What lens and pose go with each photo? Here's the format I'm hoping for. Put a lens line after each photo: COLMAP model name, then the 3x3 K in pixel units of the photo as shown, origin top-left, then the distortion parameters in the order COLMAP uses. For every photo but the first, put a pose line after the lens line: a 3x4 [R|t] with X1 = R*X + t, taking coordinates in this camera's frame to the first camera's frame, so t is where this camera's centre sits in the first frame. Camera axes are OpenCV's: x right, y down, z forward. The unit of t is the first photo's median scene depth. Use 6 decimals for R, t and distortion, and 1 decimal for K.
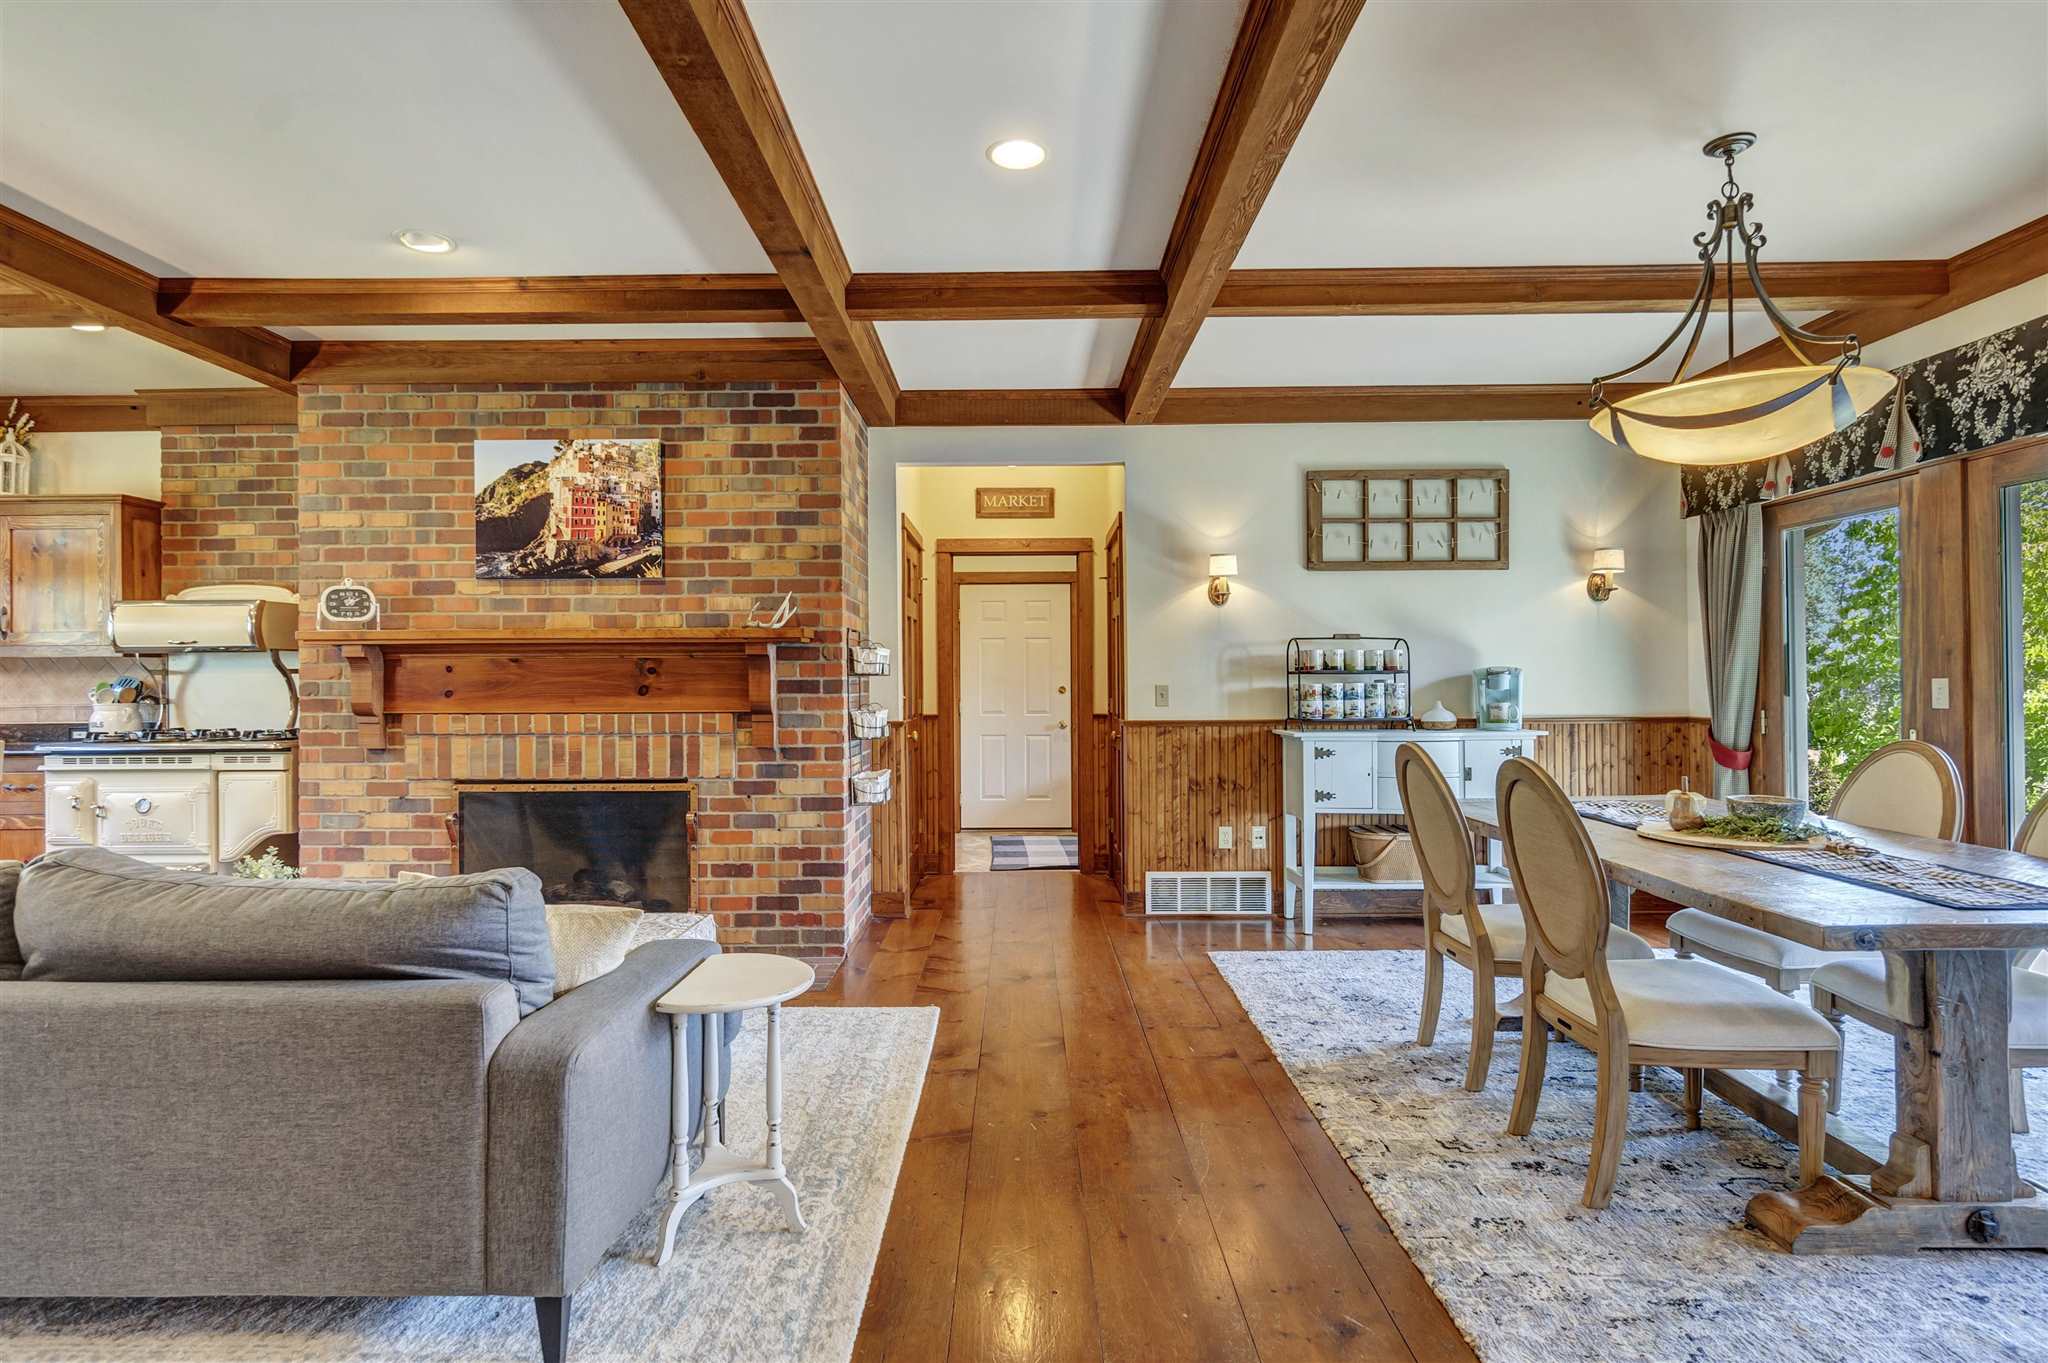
lens RADIAL K [[1088.8, 0, 1028.9], [0, 1088.8, 713.8], [0, 0, 1]] dist [-0.003768, 0.002443]
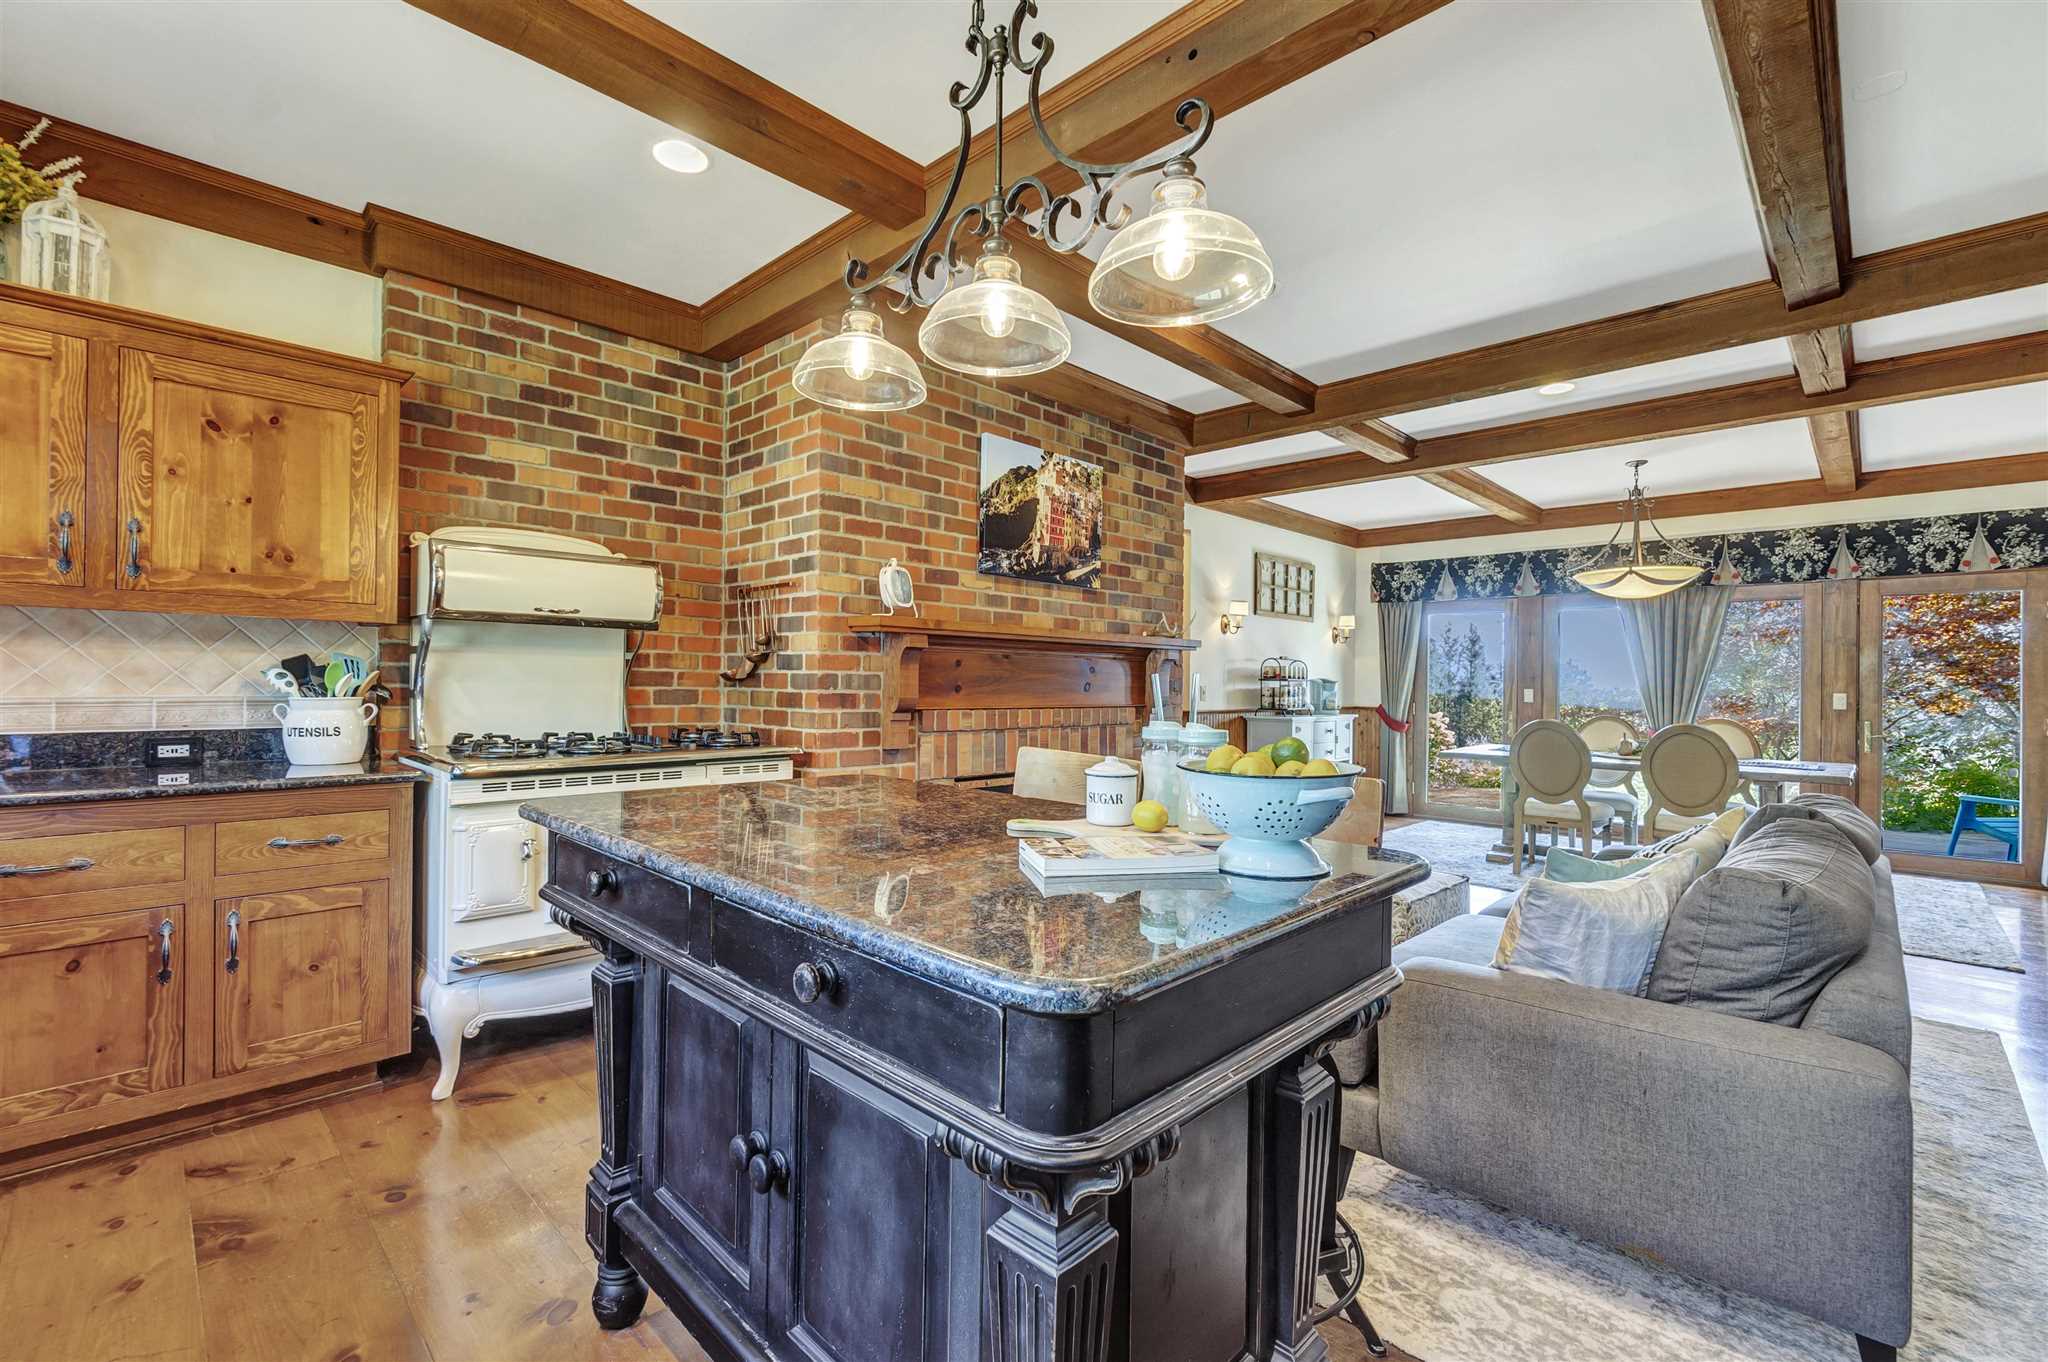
lens RADIAL K [[879.2, 0, 1014.7], [0, 879.2, 719.6], [0, 0, 1]] dist [-0.005221, 0.000919]
pose [[0.687900, -0.016537, 0.725617, -1.065797], [0.003266, 0.999801, 0.019690, -0.005988], [-0.725798, -0.011175, 0.687817, 0.425363]]
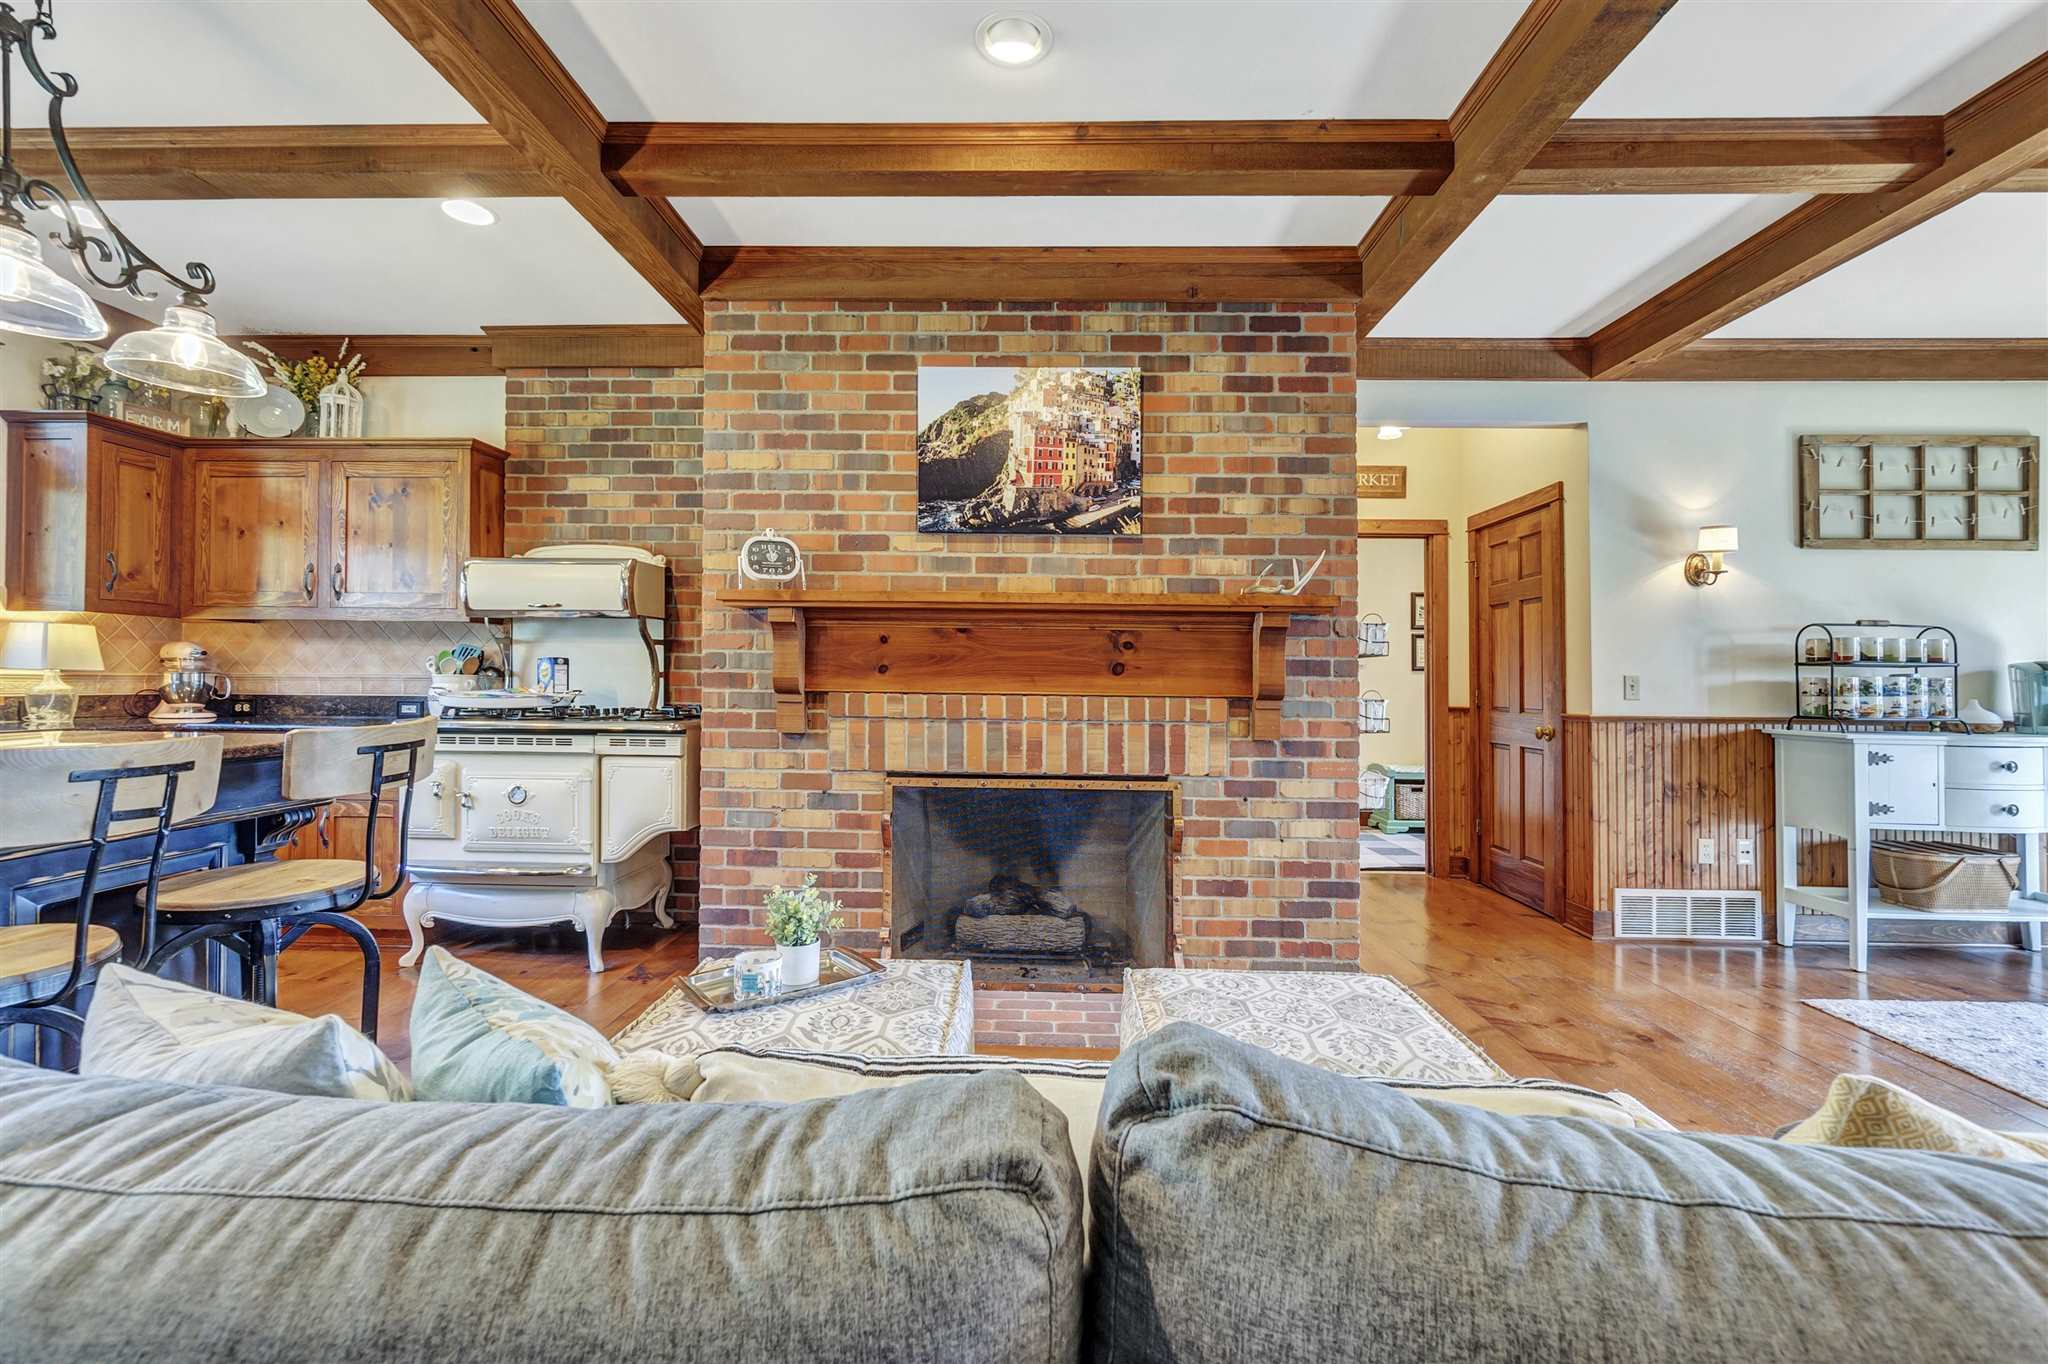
lens RADIAL K [[879.2, 0, 1010.0], [0, 879.2, 702.5], [0, 0, 1]] dist [-0.005221, 0.000919]
pose [[0.999679, 0.018829, -0.016940, -0.420837], [-0.018845, 0.999822, -0.000764, 0.006008], [0.016923, 0.001083, 0.999856, 0.324147]]
